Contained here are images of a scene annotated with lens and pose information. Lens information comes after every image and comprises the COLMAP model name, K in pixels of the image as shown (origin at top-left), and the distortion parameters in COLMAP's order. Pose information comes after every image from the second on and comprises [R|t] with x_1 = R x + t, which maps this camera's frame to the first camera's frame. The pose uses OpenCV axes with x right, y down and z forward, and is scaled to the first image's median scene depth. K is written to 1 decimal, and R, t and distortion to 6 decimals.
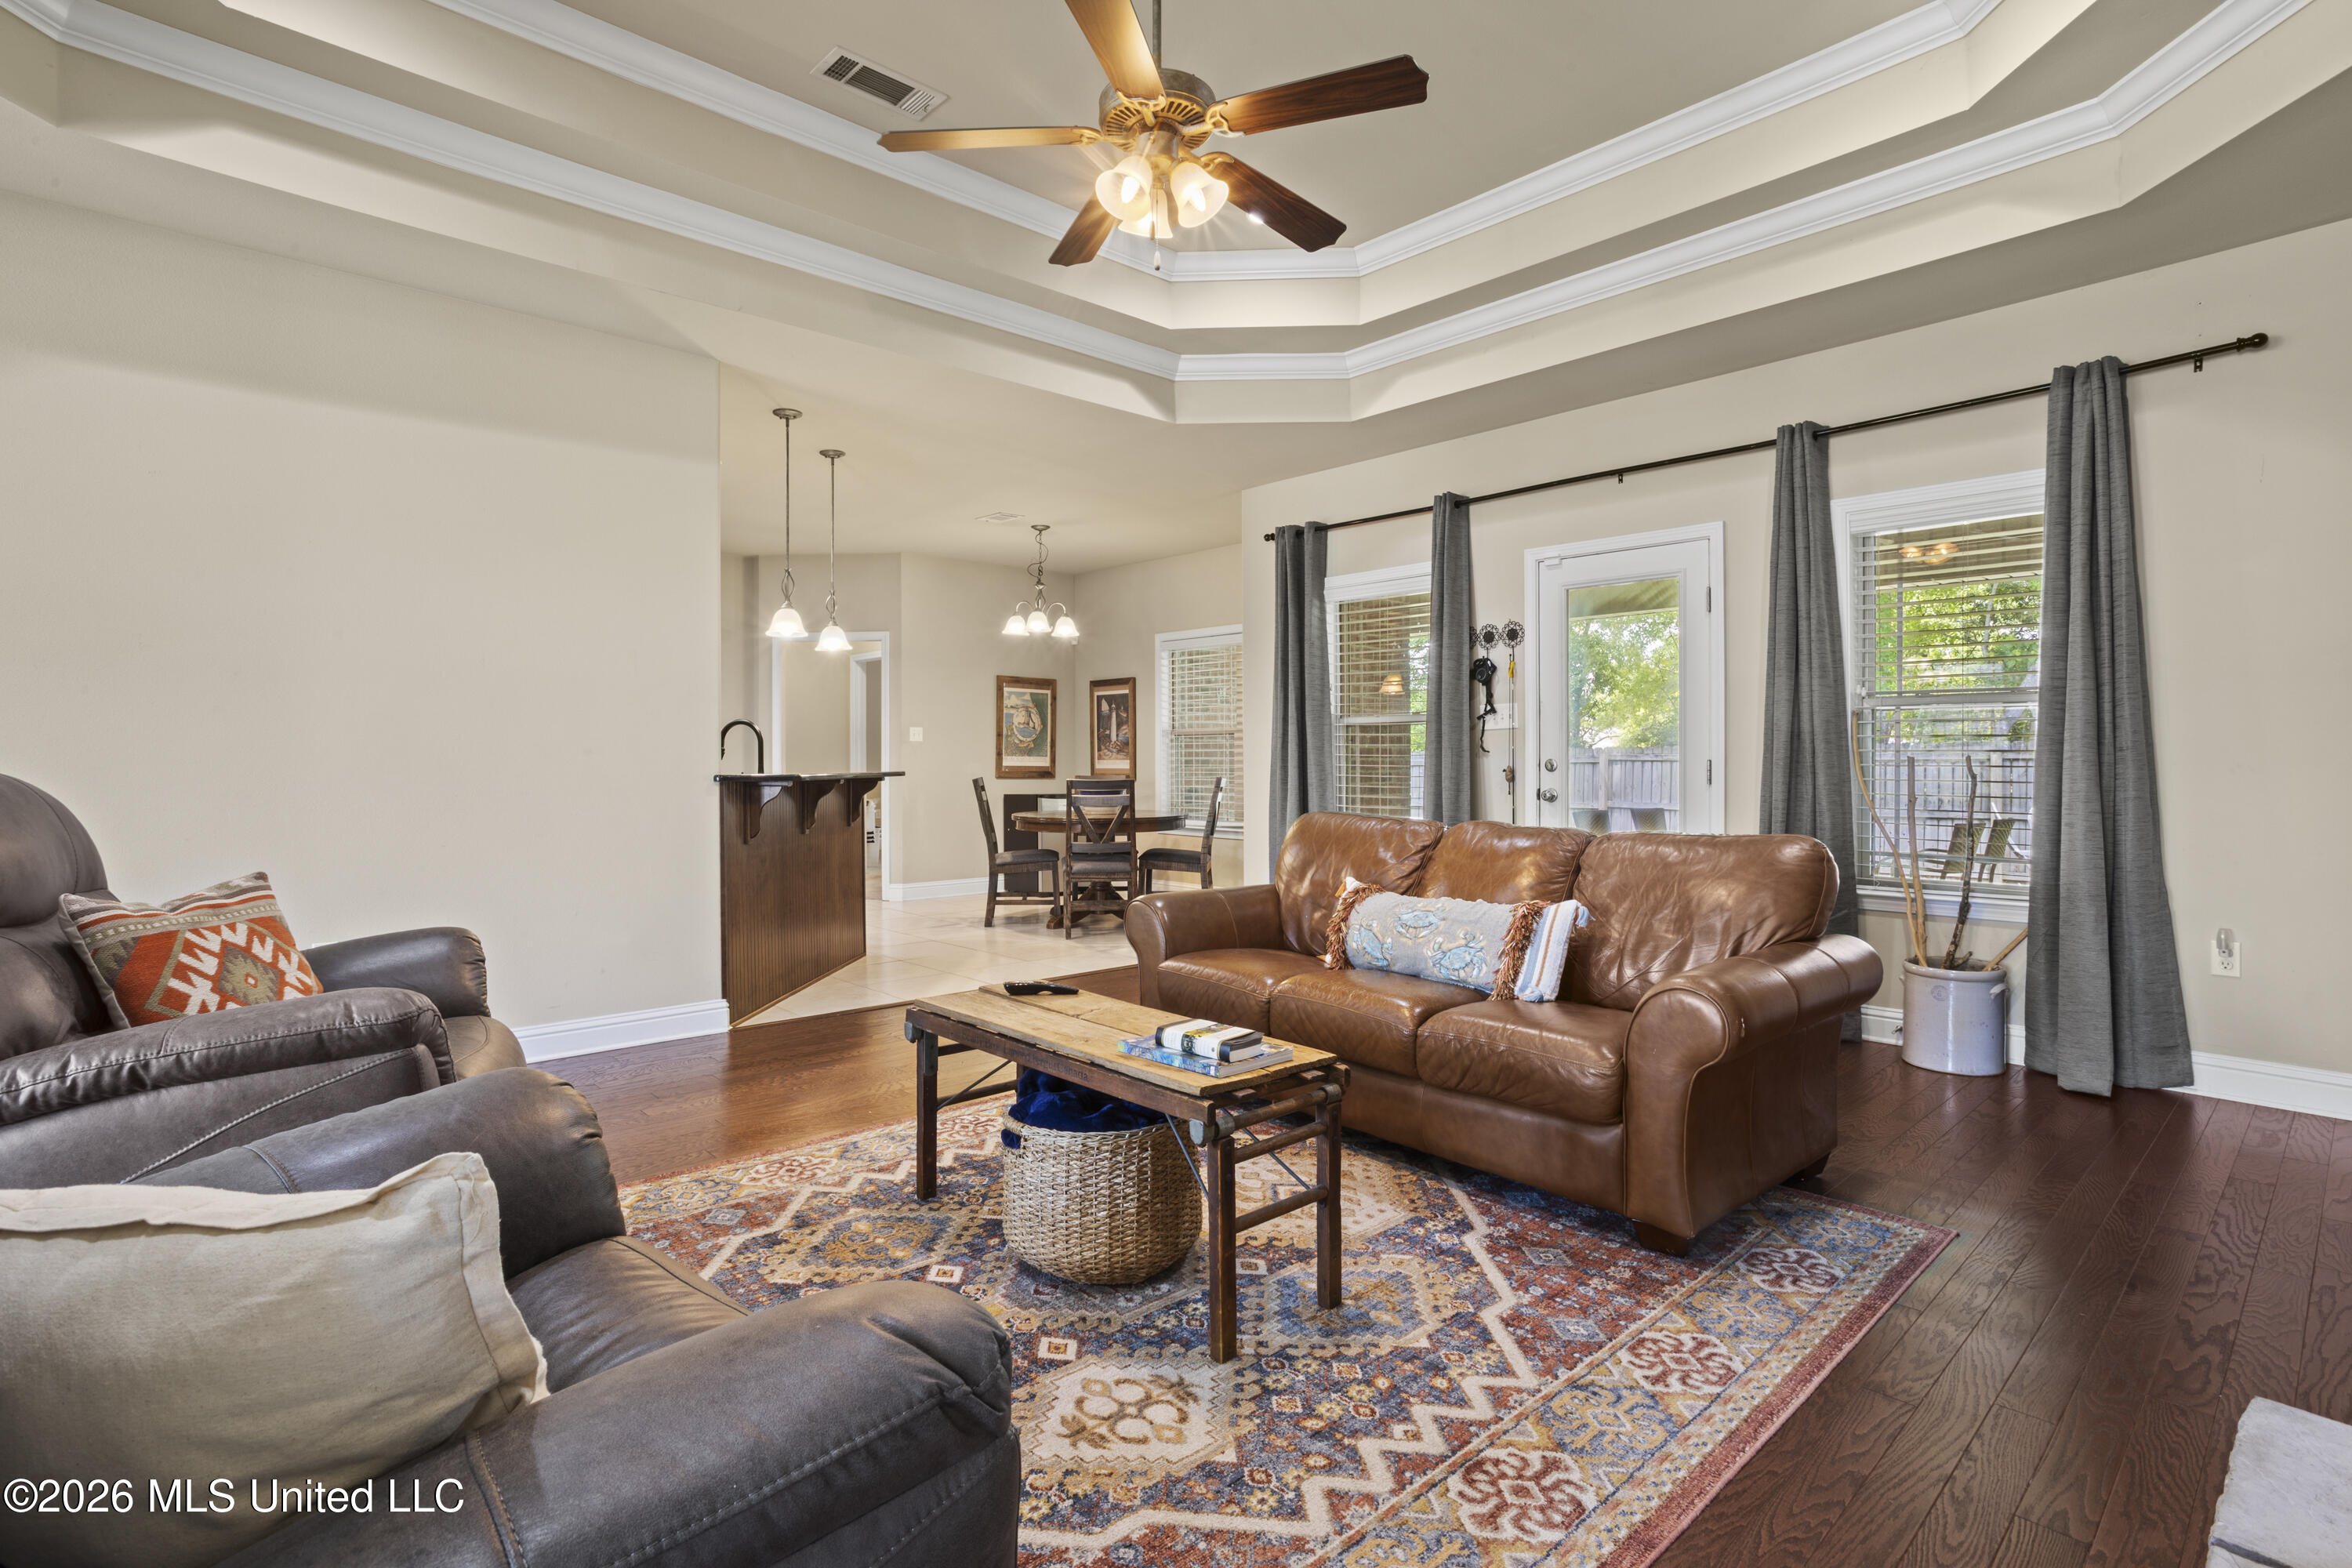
lens RADIAL K [[1135.4, 0, 1166.9], [0, 1135.4, 770.8], [0, 0, 1]] dist [-0.015267, 0.008599]
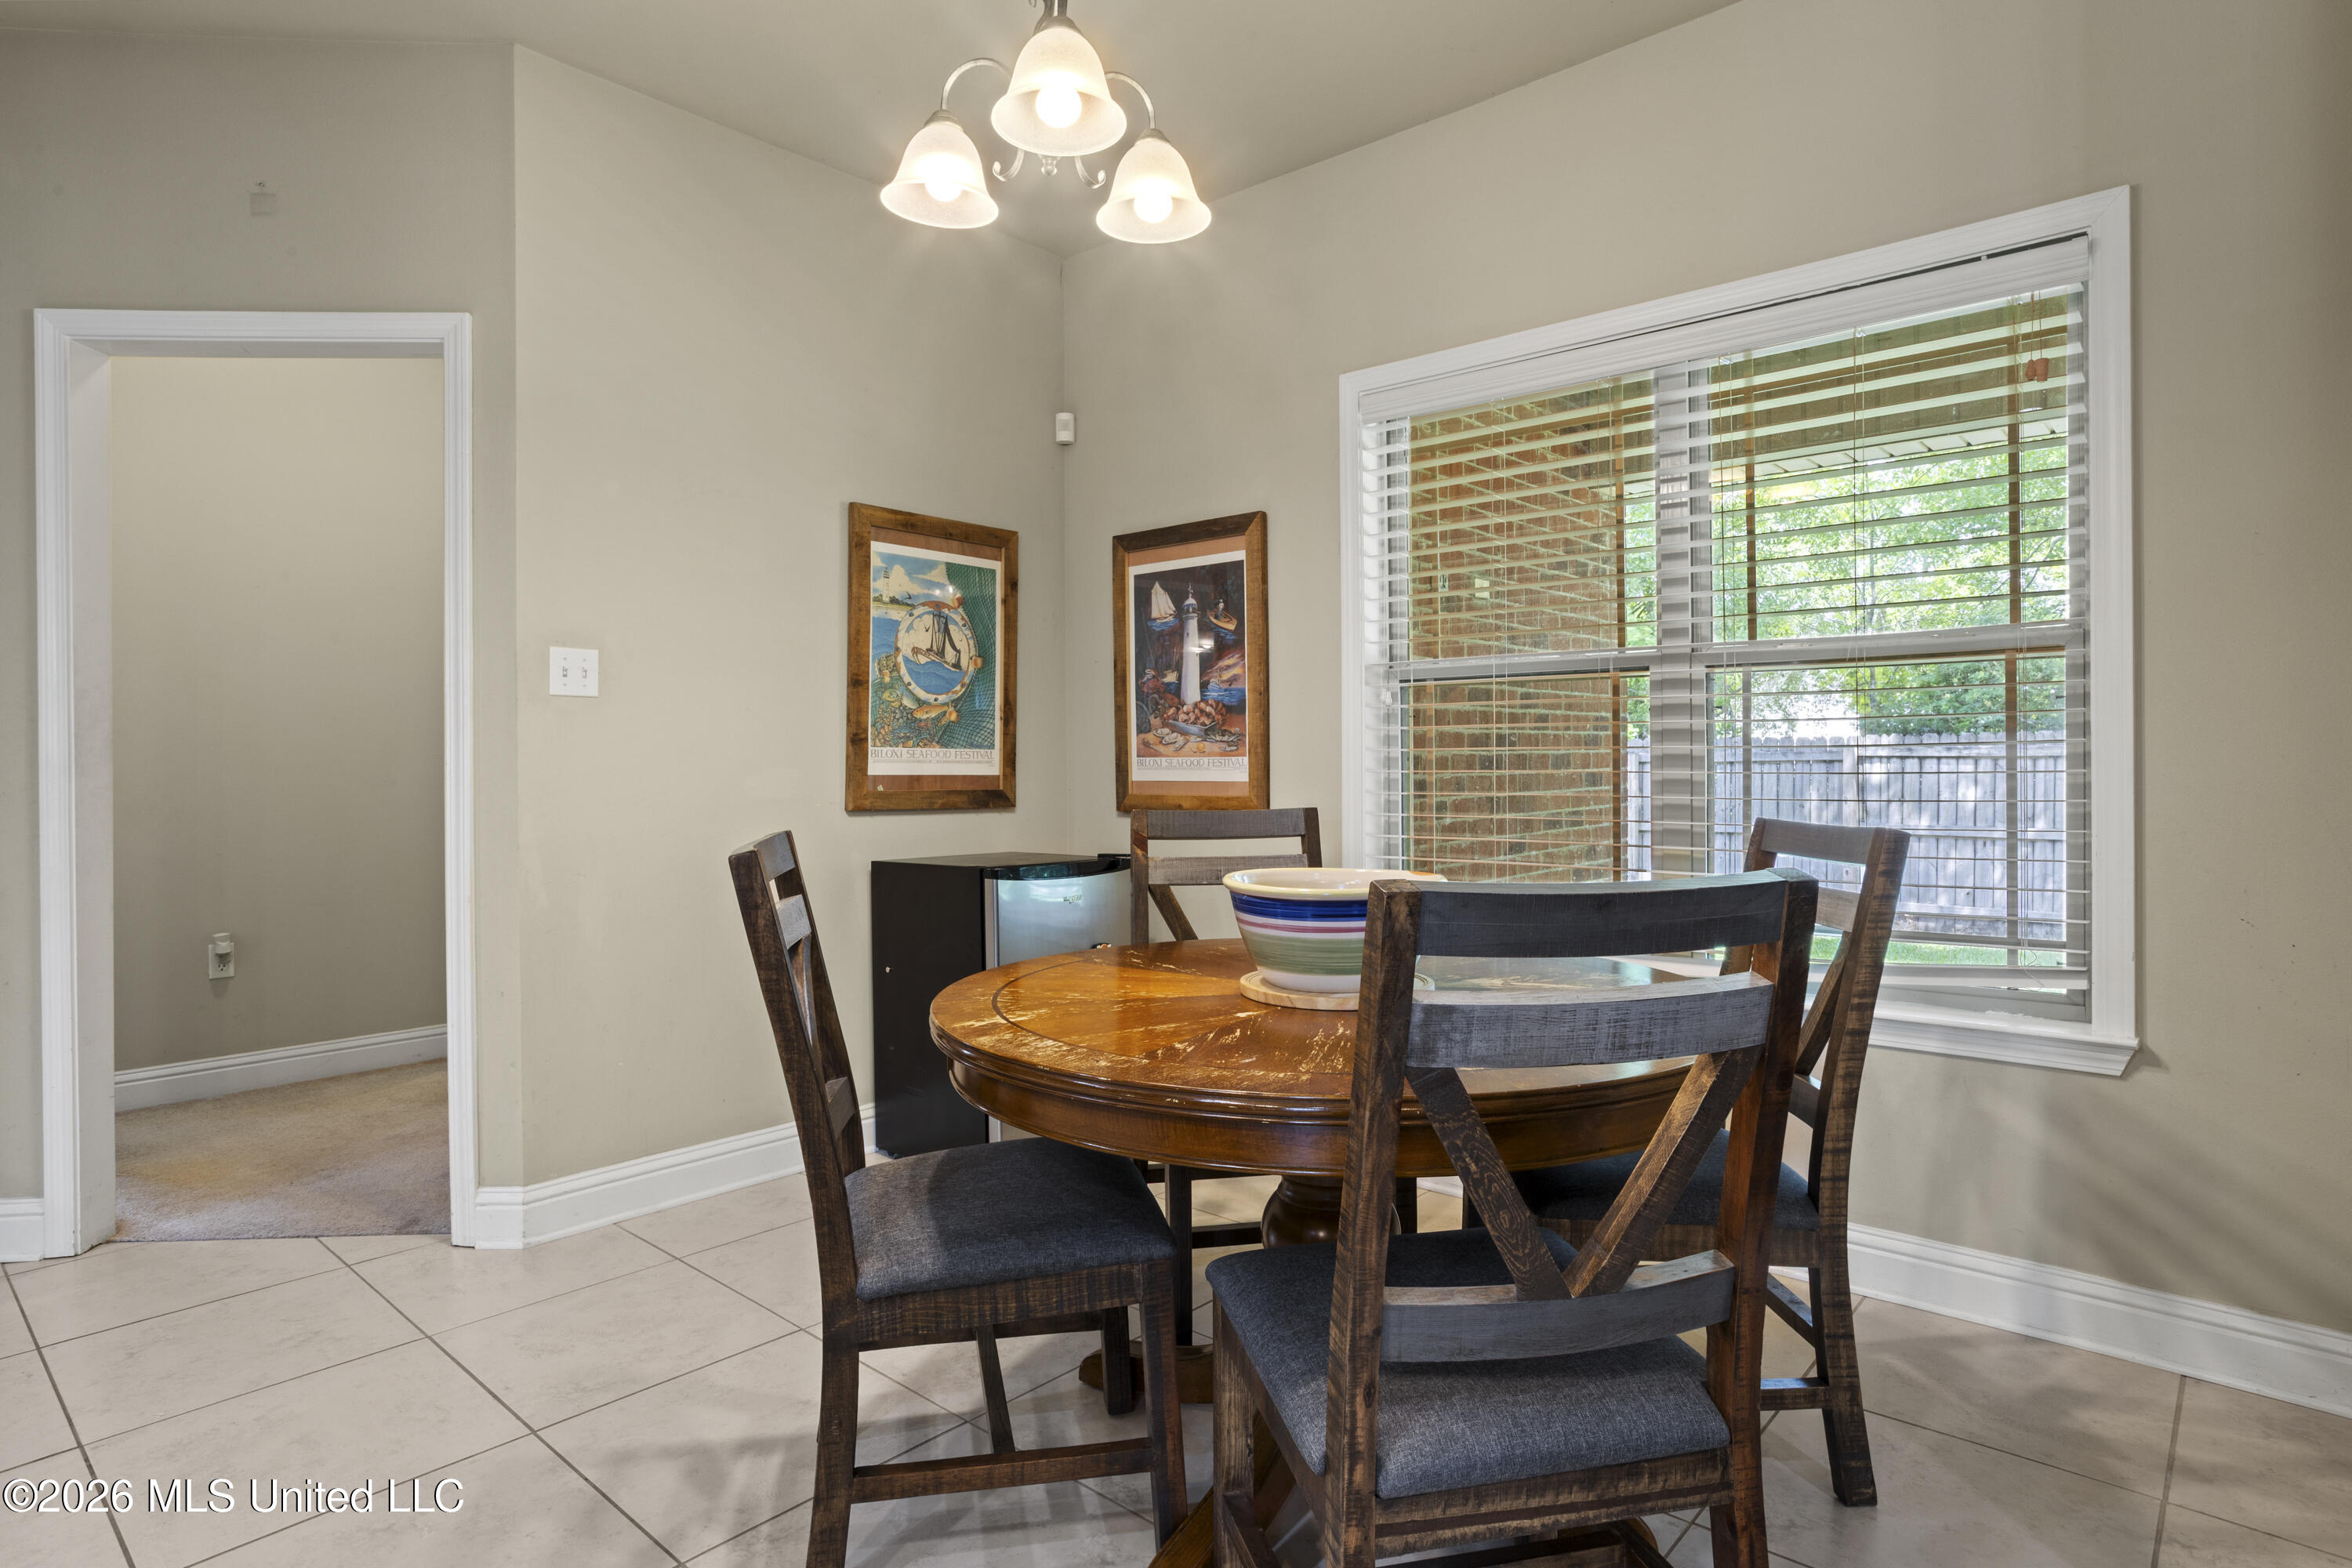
lens RADIAL K [[1277.3, 0, 1174.8], [0, 1277.3, 769.0], [0, 0, 1]] dist [-0.025633, 0.007326]
pose [[0.994880, -0.005596, 0.100912, -0.233703], [0.005715, 0.999983, -0.000886, -0.013750], [-0.100906, 0.001458, 0.994895, 1.557502]]
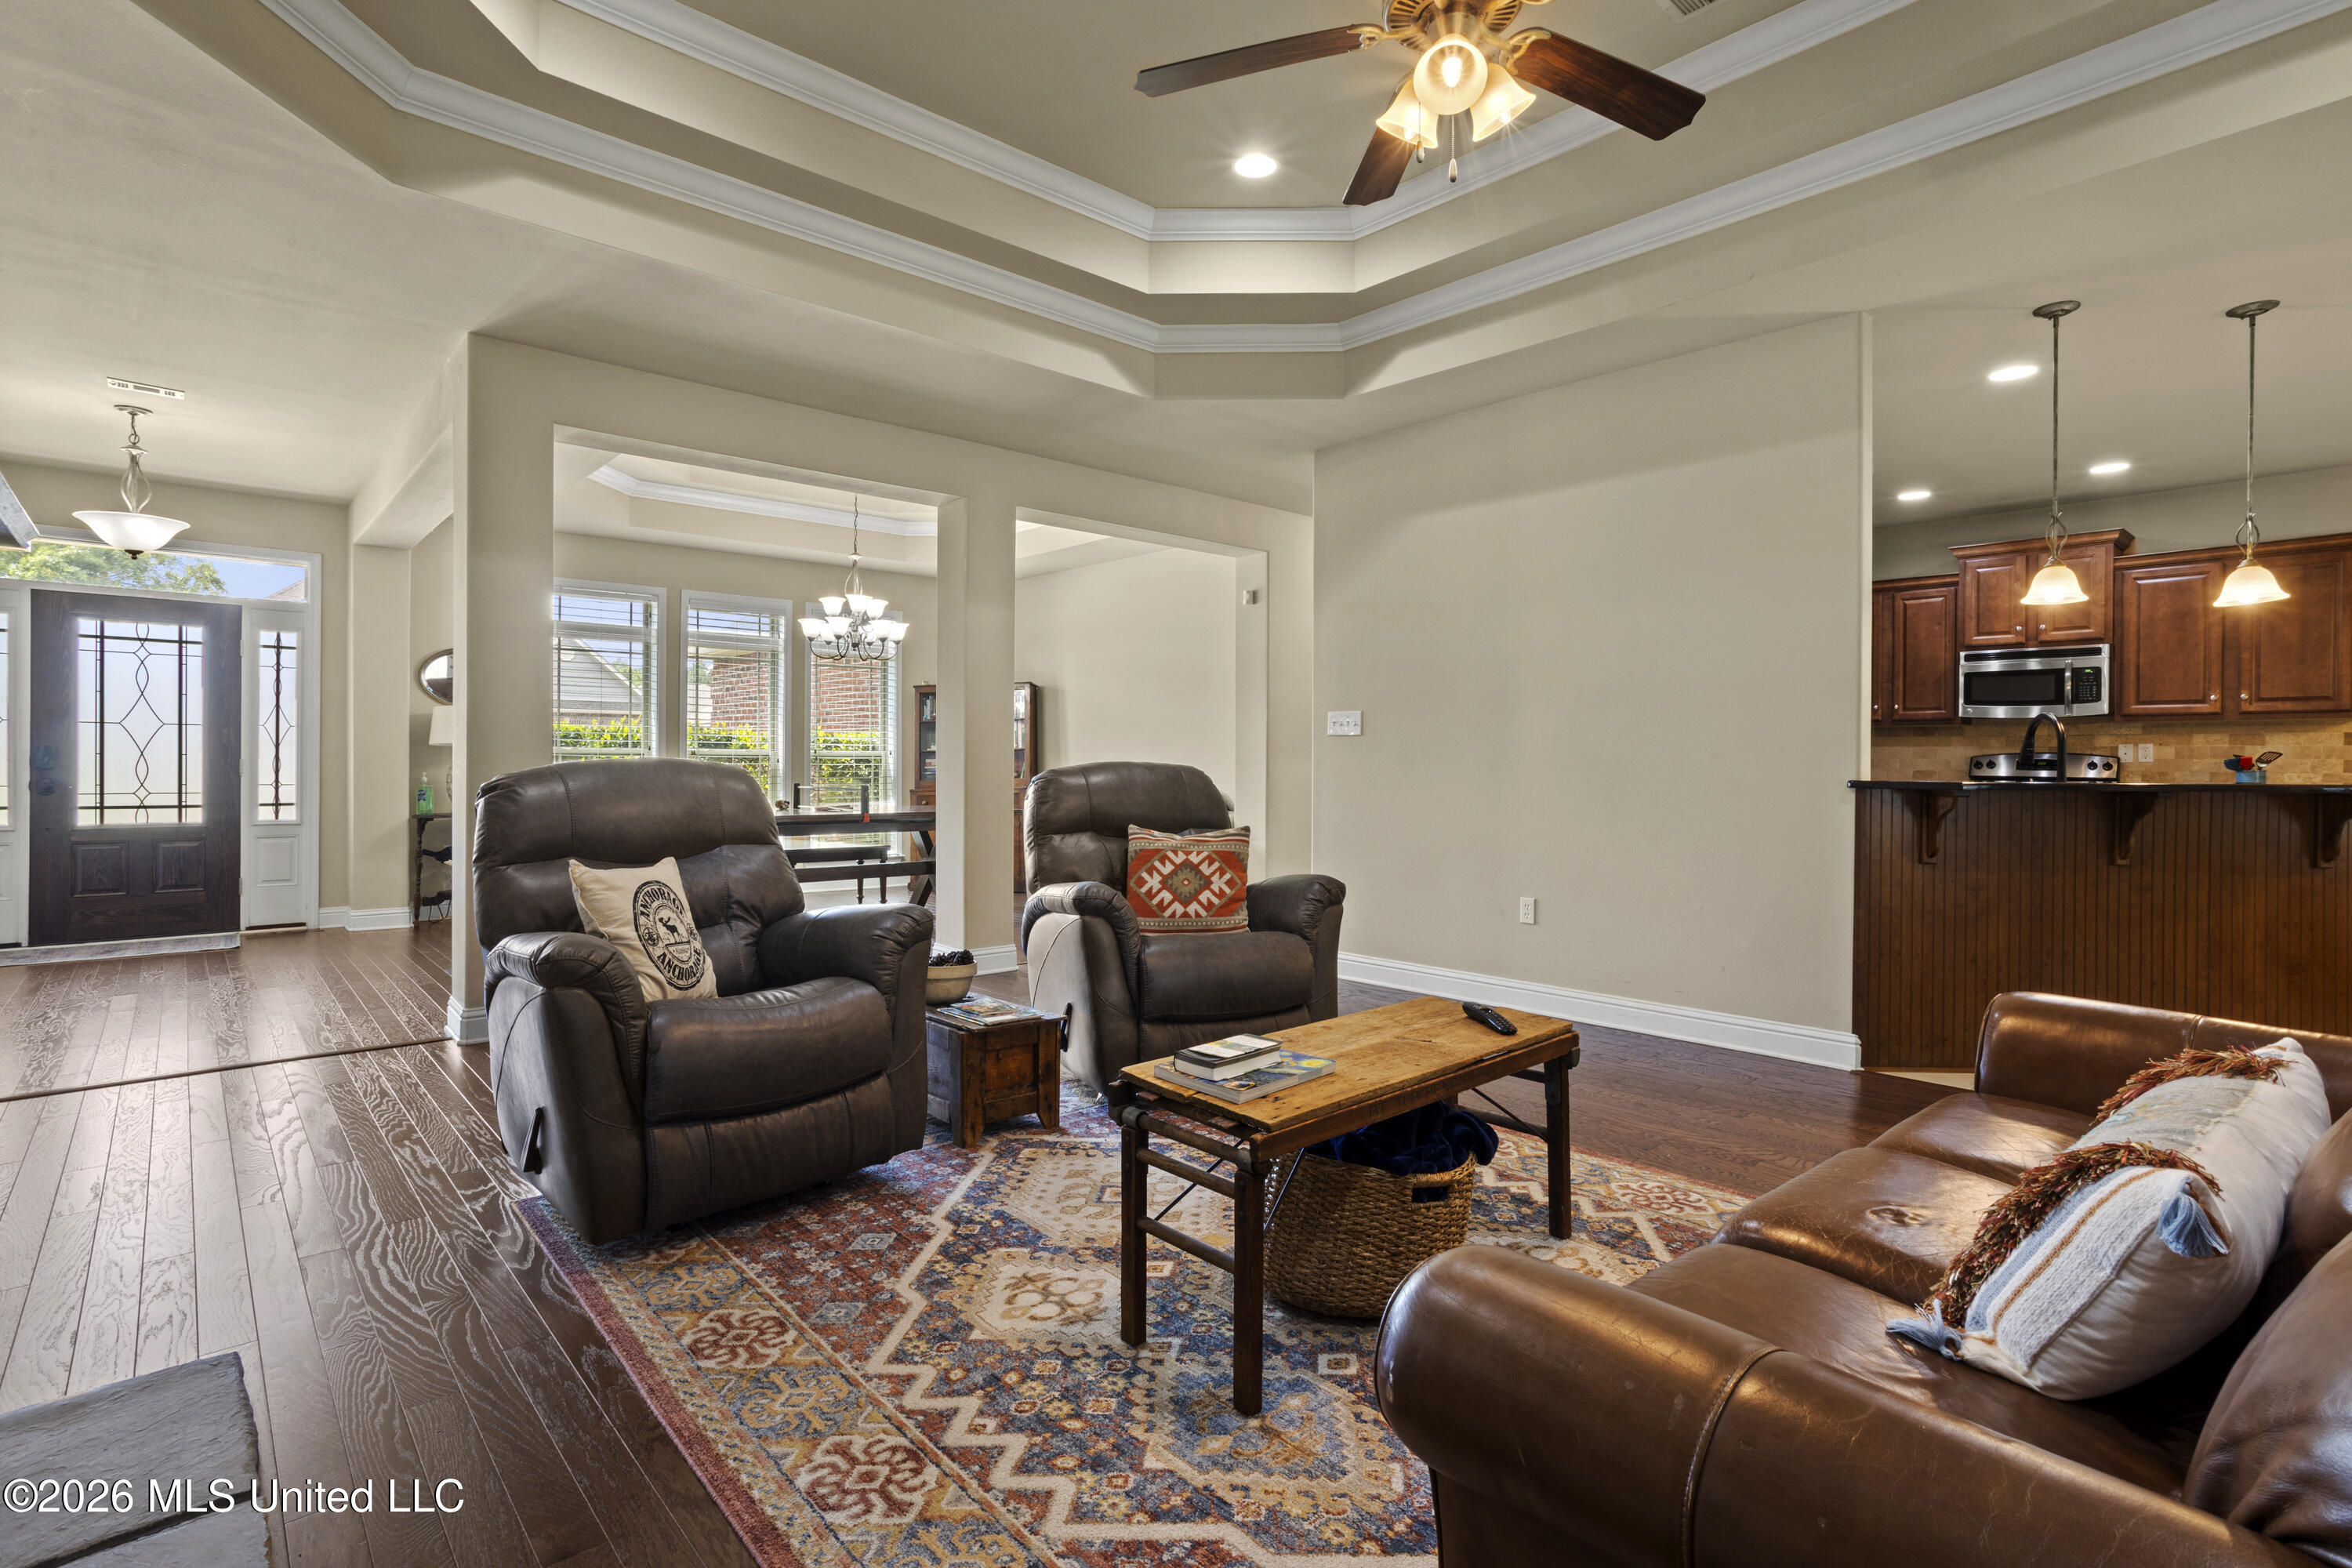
lens RADIAL K [[1135.4, 0, 1155.3], [0, 1135.4, 759.2], [0, 0, 1]] dist [-0.015267, 0.008599]
pose [[-0.026057, 0.000703, -0.999660, 0.609504], [-0.011376, 0.999935, 0.001000, -0.008030], [0.999596, 0.011398, -0.026048, 0.585783]]
